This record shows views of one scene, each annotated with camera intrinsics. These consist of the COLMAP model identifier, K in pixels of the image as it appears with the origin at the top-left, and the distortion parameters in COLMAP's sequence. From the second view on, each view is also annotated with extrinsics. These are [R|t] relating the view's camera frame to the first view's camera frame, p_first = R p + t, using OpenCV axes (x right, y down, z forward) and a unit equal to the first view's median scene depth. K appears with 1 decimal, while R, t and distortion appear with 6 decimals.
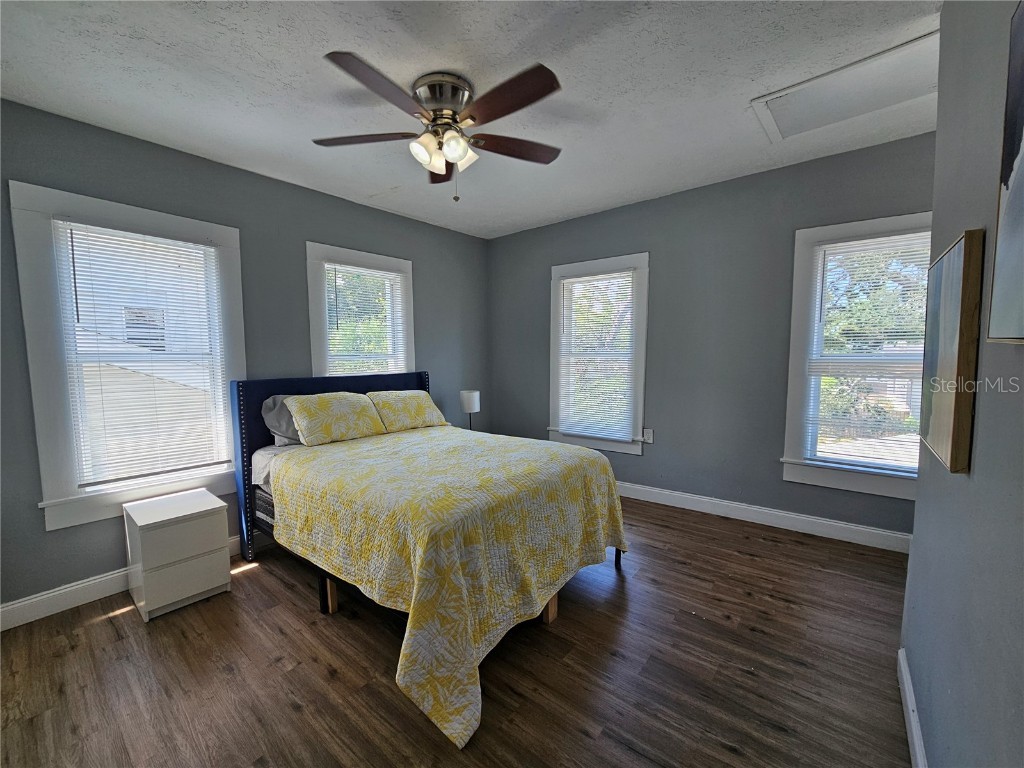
lens RADIAL K [[418.5, 0, 508.0], [0, 418.5, 388.4], [0, 0, 1]] dist [0.004360, 0.000497]
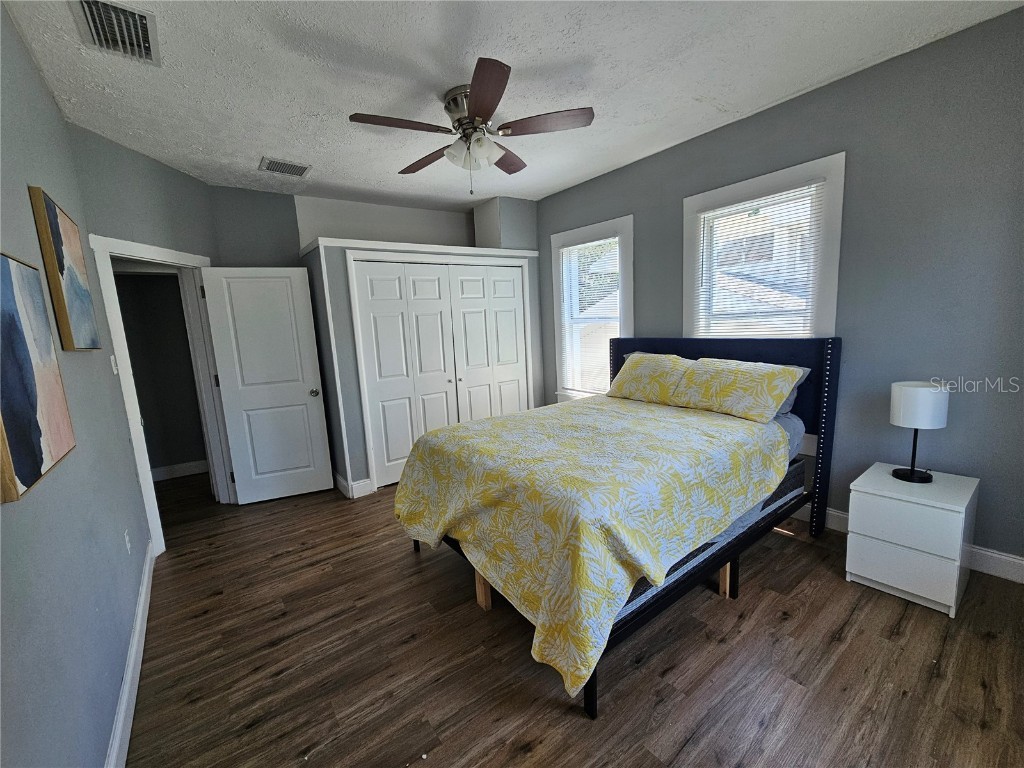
lens RADIAL K [[418.5, 0, 504.0], [0, 418.5, 384.7], [0, 0, 1]] dist [0.004360, 0.000497]
pose [[-0.244869, 0.167616, -0.954958, 1.028528], [-0.022086, 0.983723, 0.178329, -0.139696], [0.969305, 0.064758, -0.237181, 1.373832]]
